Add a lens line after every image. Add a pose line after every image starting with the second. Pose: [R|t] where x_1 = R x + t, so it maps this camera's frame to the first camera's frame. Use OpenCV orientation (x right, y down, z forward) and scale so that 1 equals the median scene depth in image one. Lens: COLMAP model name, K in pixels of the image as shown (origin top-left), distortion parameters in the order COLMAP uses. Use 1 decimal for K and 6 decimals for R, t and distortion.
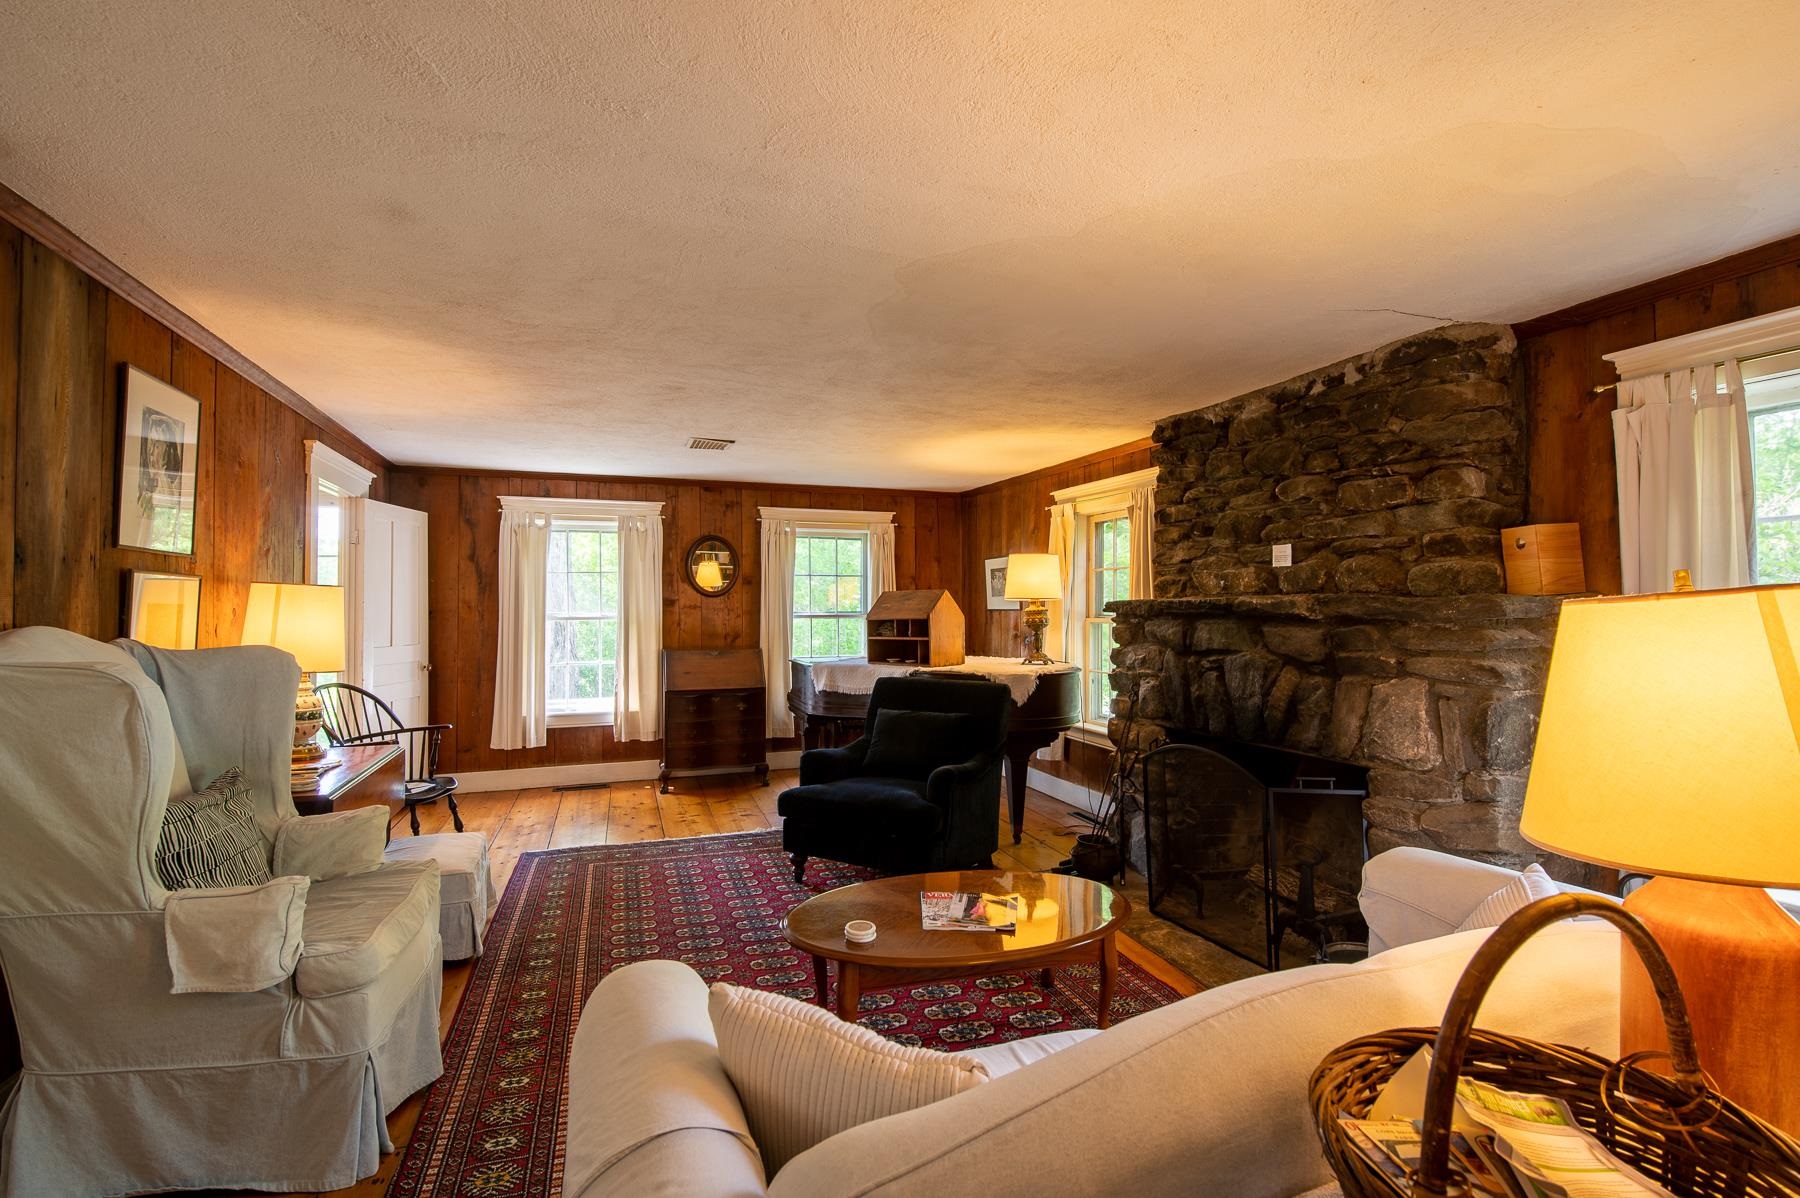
lens RADIAL K [[798.3, 0, 889.9], [0, 798.3, 603.8], [0, 0, 1]] dist [-0.015471, -0.000700]
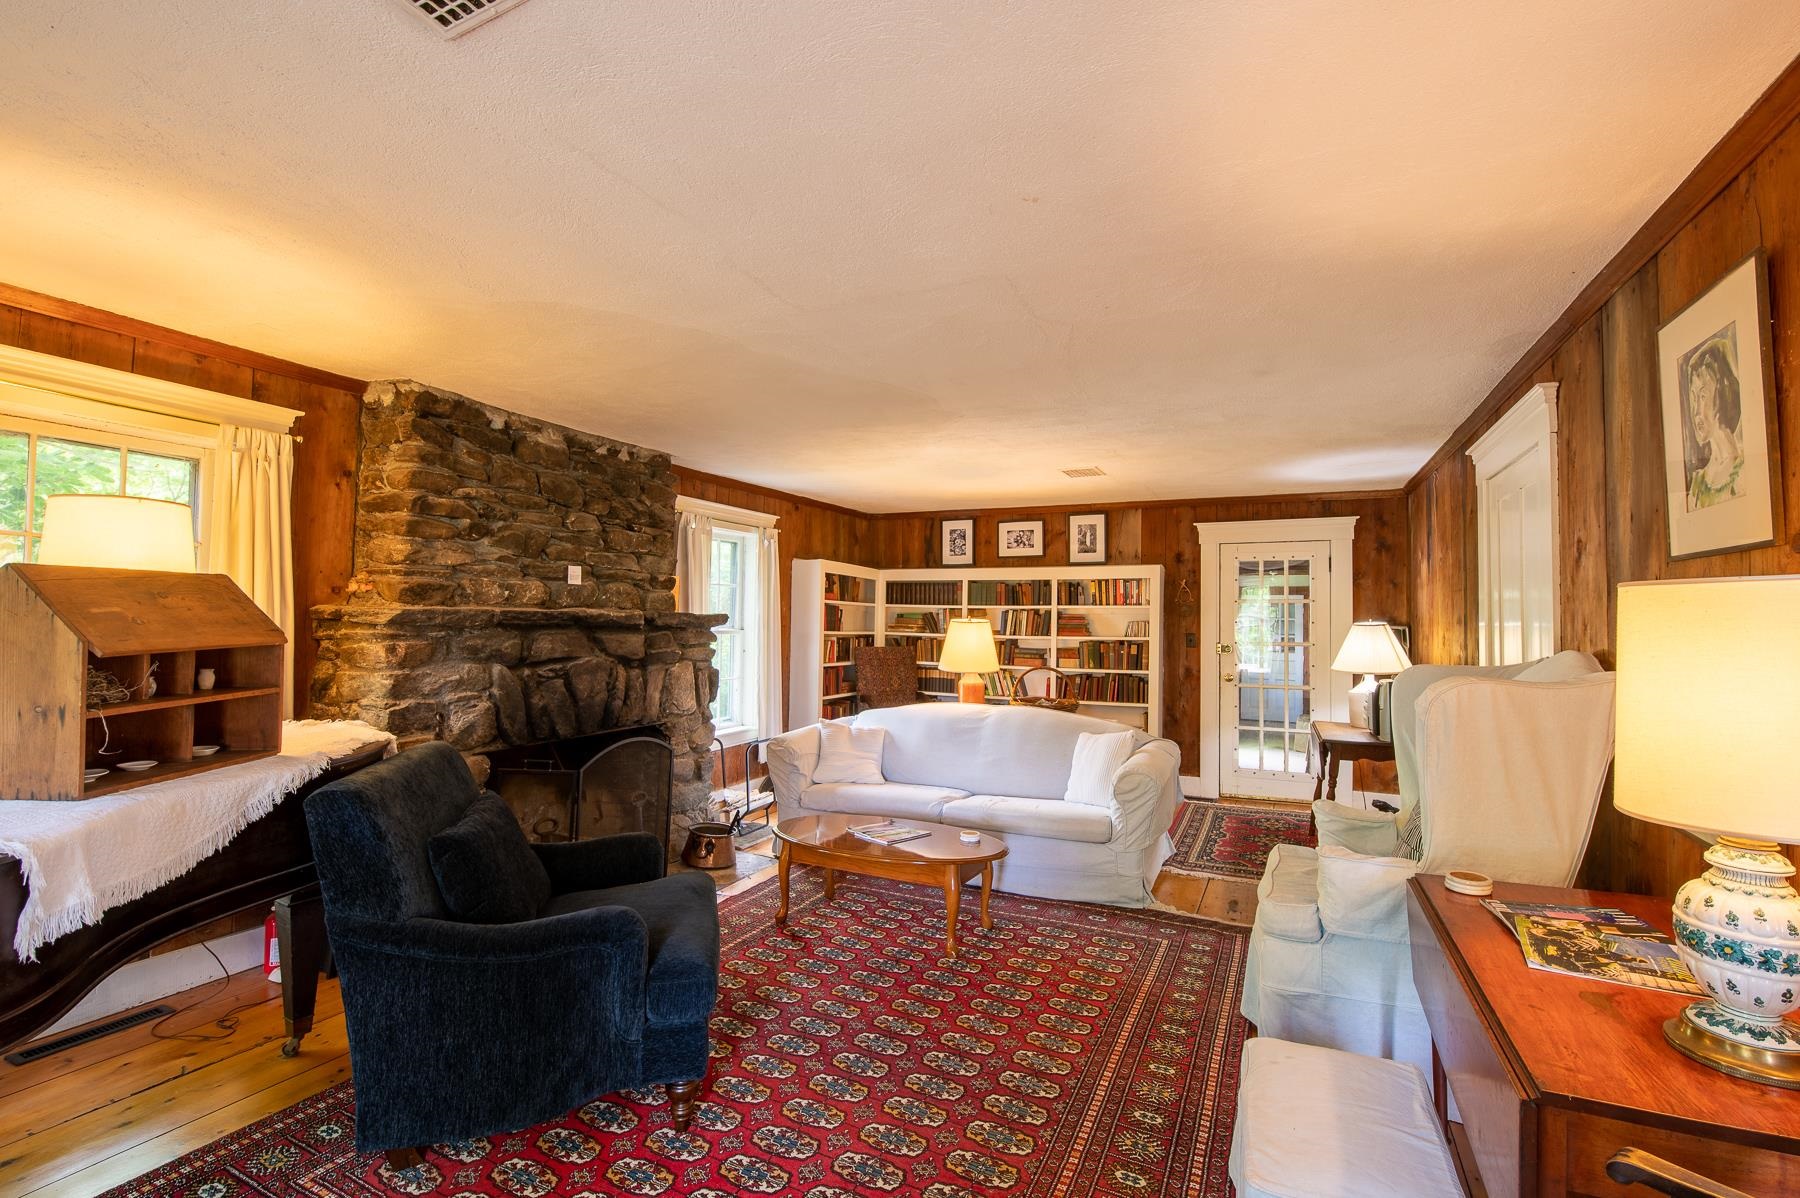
lens RADIAL K [[798.3, 0, 889.1], [0, 798.3, 604.2], [0, 0, 1]] dist [-0.015471, -0.000700]
pose [[-0.698451, 0.011819, 0.715560, -0.682923], [-0.009759, 0.999613, -0.026036, 0.009508], [-0.715591, -0.025168, -0.698066, 1.482726]]
